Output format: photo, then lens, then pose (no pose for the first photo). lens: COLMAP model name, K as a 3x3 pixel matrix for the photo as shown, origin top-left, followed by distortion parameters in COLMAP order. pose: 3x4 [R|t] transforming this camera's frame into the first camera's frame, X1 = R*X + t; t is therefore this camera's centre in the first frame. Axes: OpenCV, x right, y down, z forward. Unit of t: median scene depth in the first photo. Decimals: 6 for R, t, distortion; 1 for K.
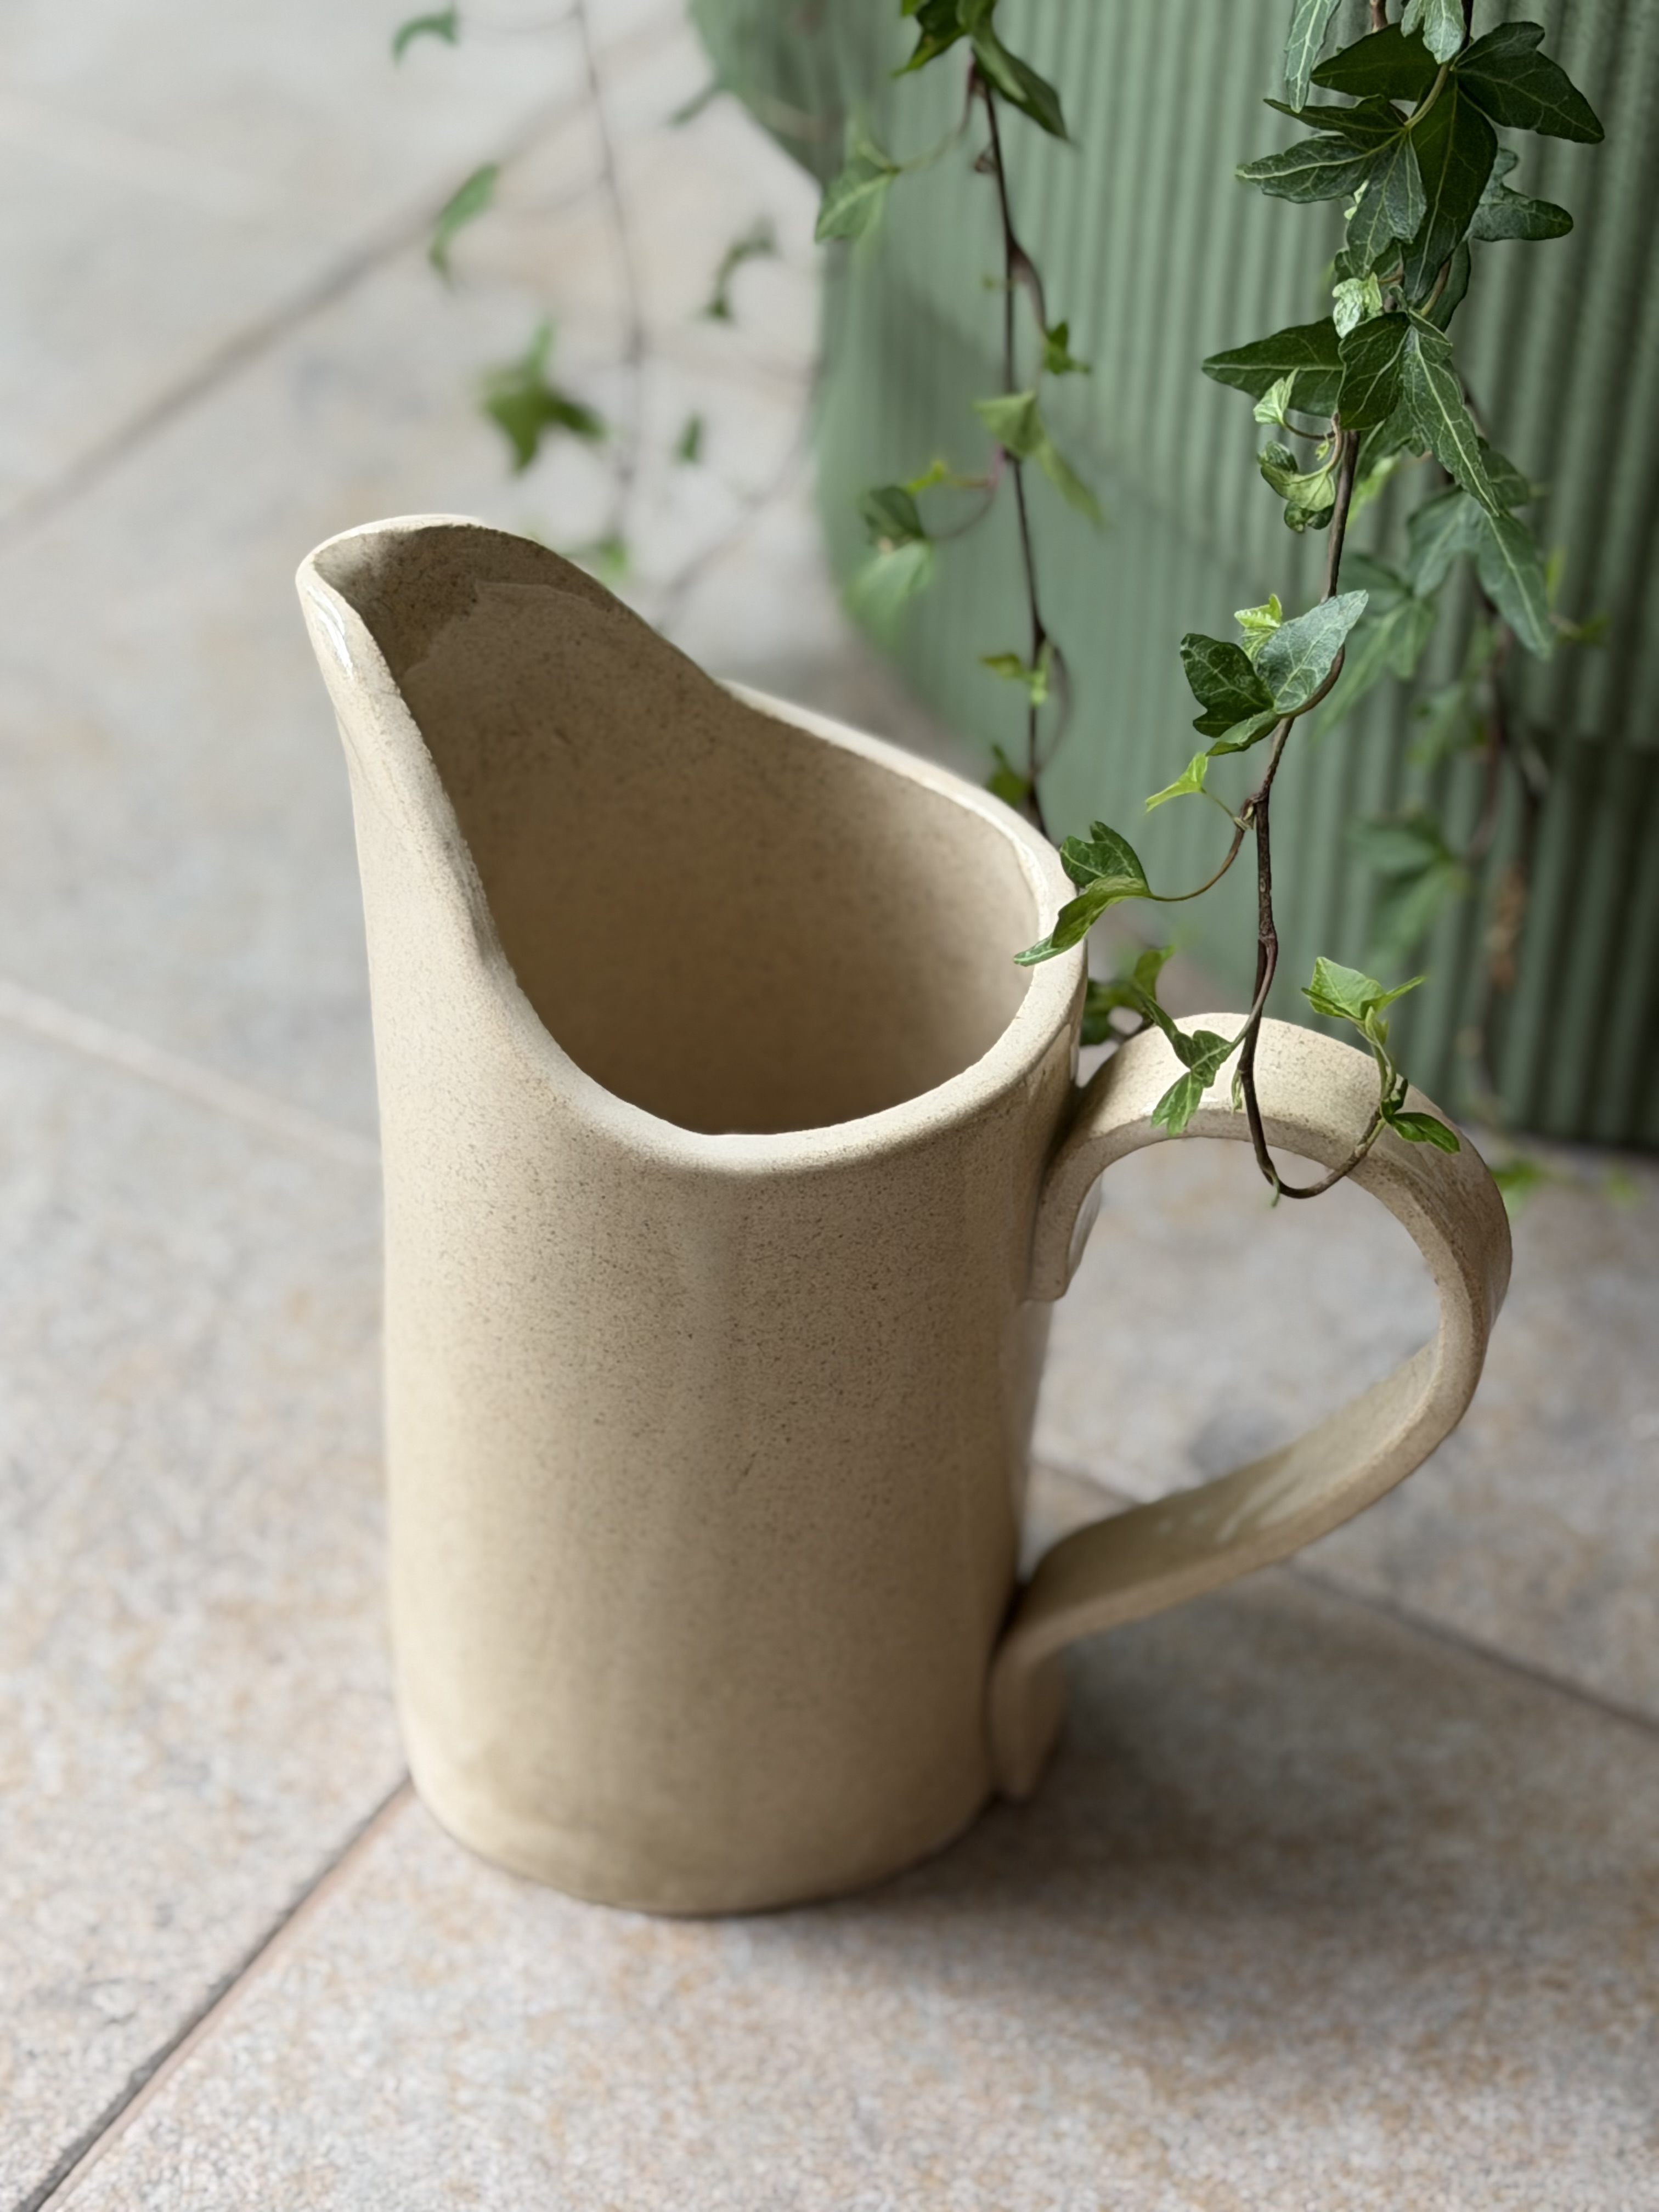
lens RADIAL K [[5342.4, 0, 751.3], [0, 5342.4, 1170.0], [0, 0, 1]] dist [0.131415, 0.000000]
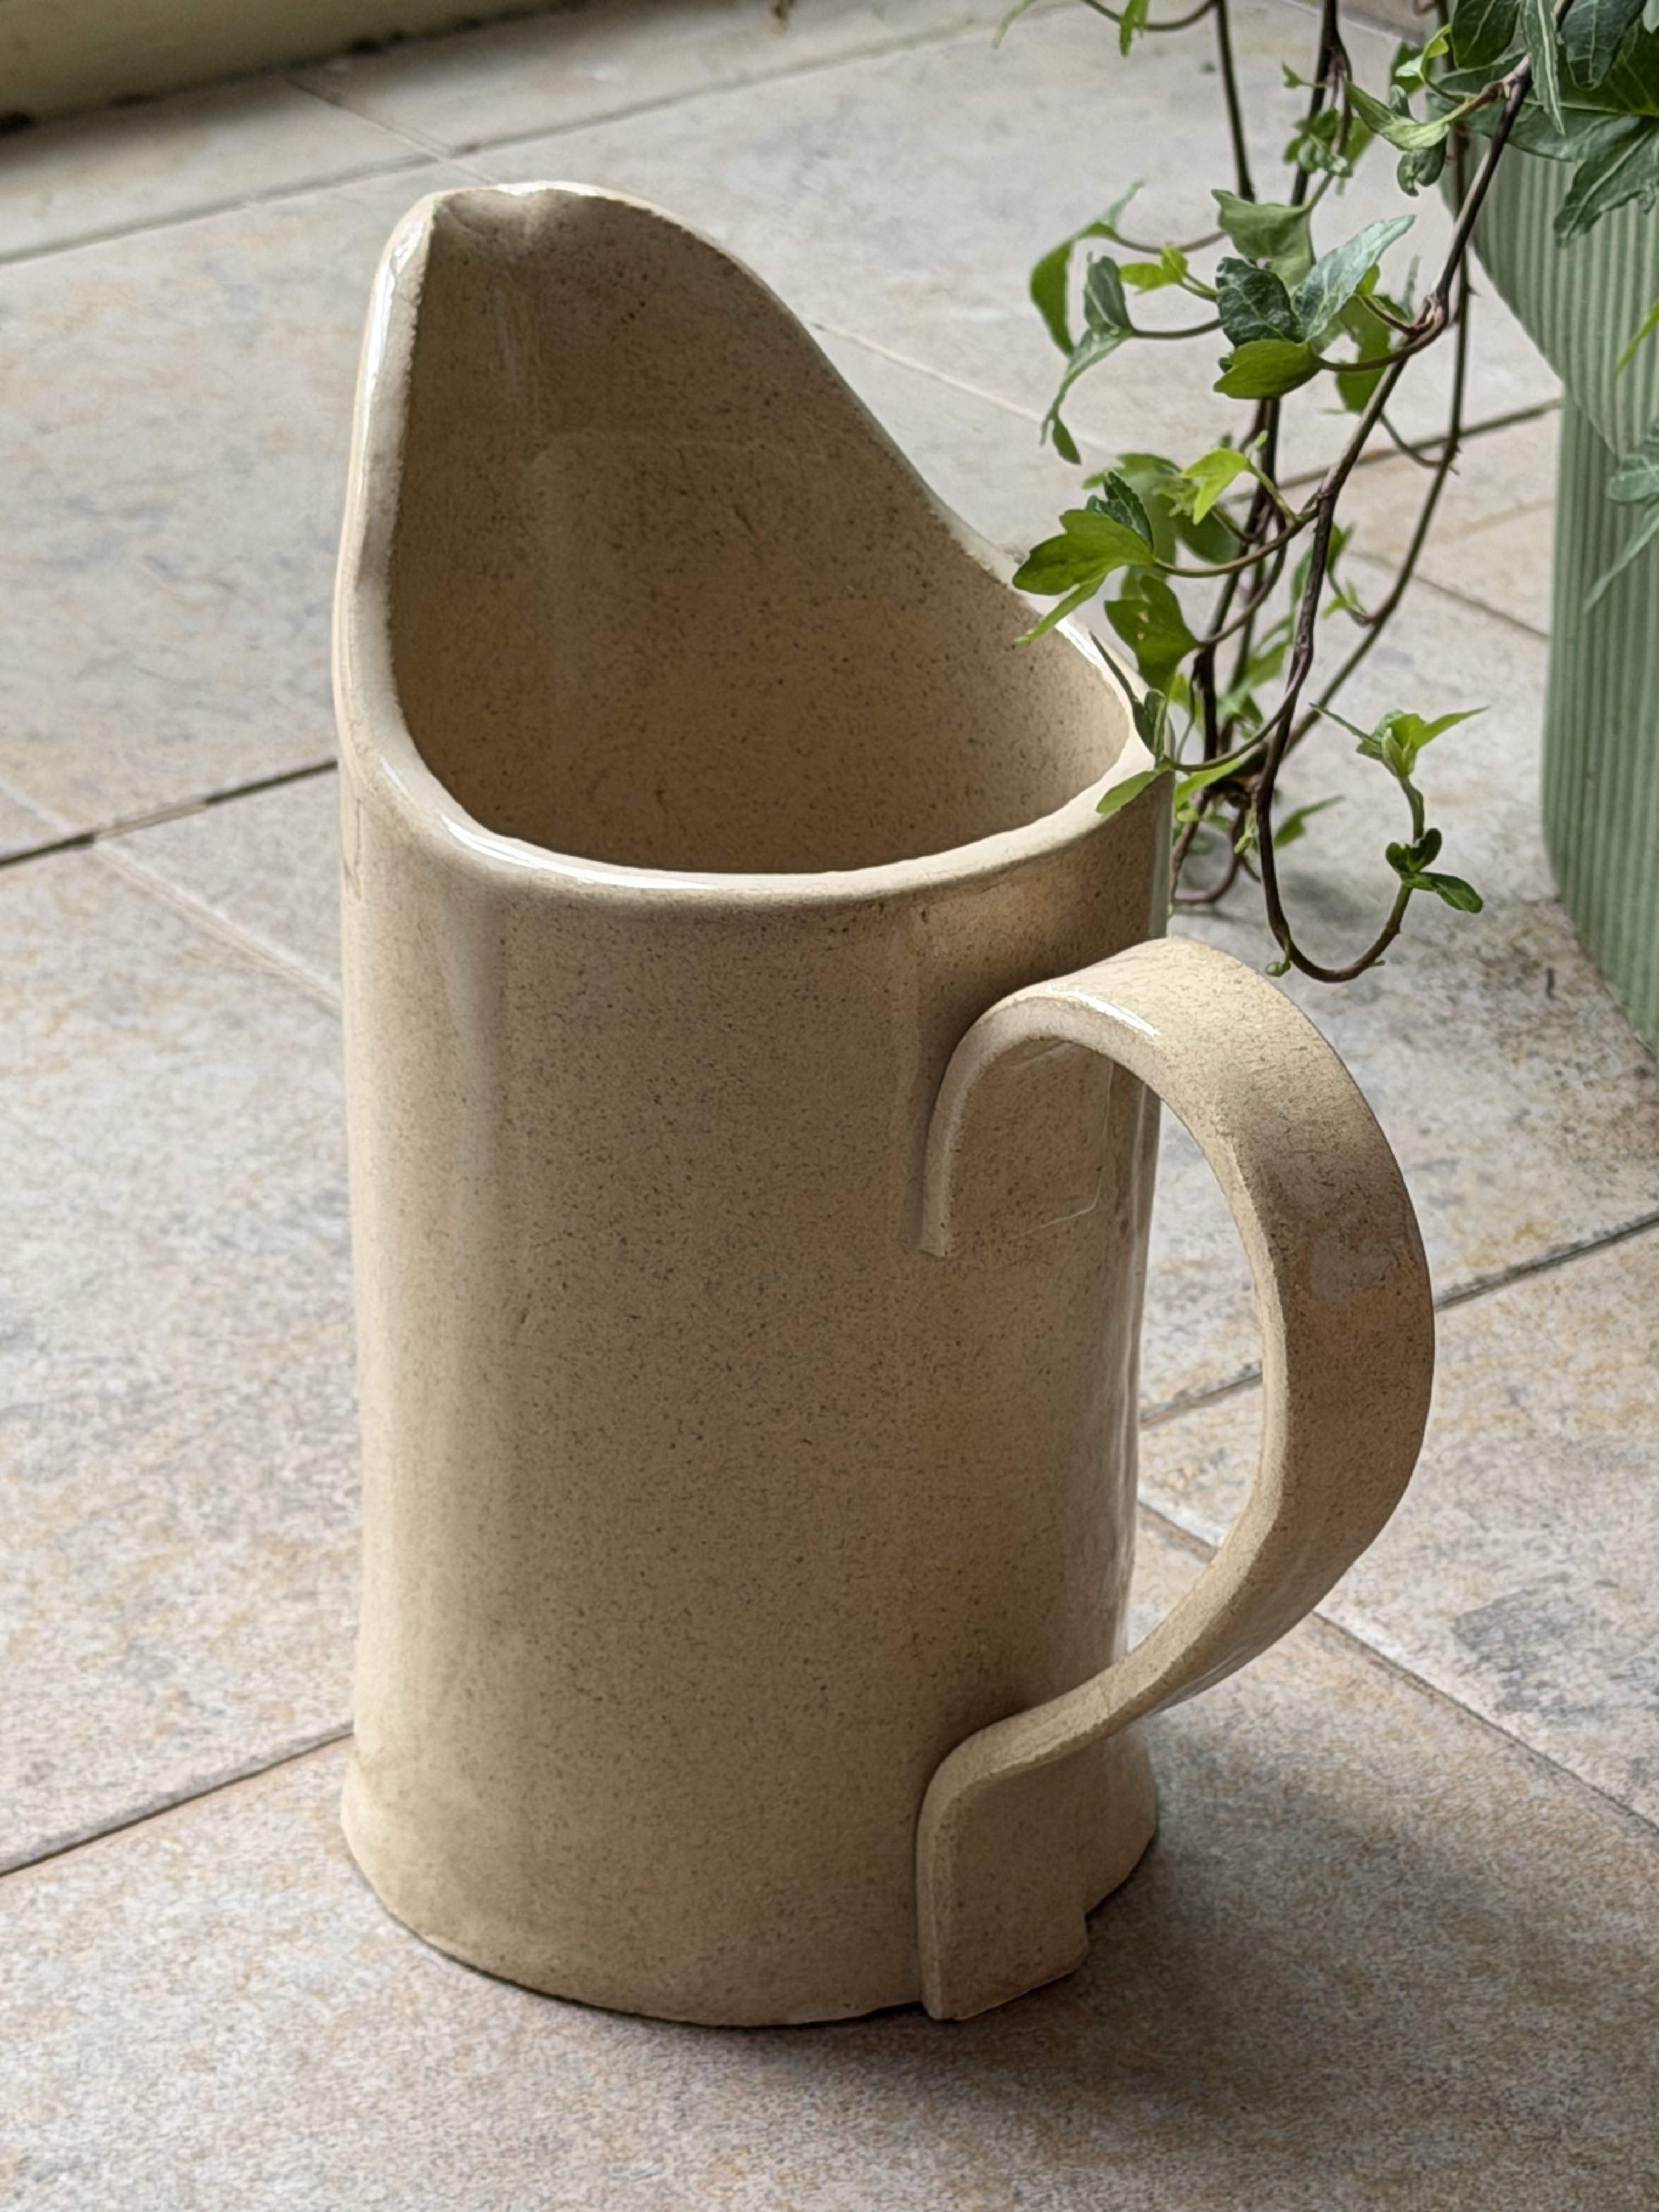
lens RADIAL K [[7002.8, 0, 748.4], [0, 7002.8, 1175.5], [0, 0, 1]] dist [0.107015, 0.000000]
pose [[0.929185, 0.151502, -0.337137, 0.367819], [-0.230252, 0.950787, -0.207335, 0.260785], [0.289134, 0.270280, 0.918341, -0.021139]]
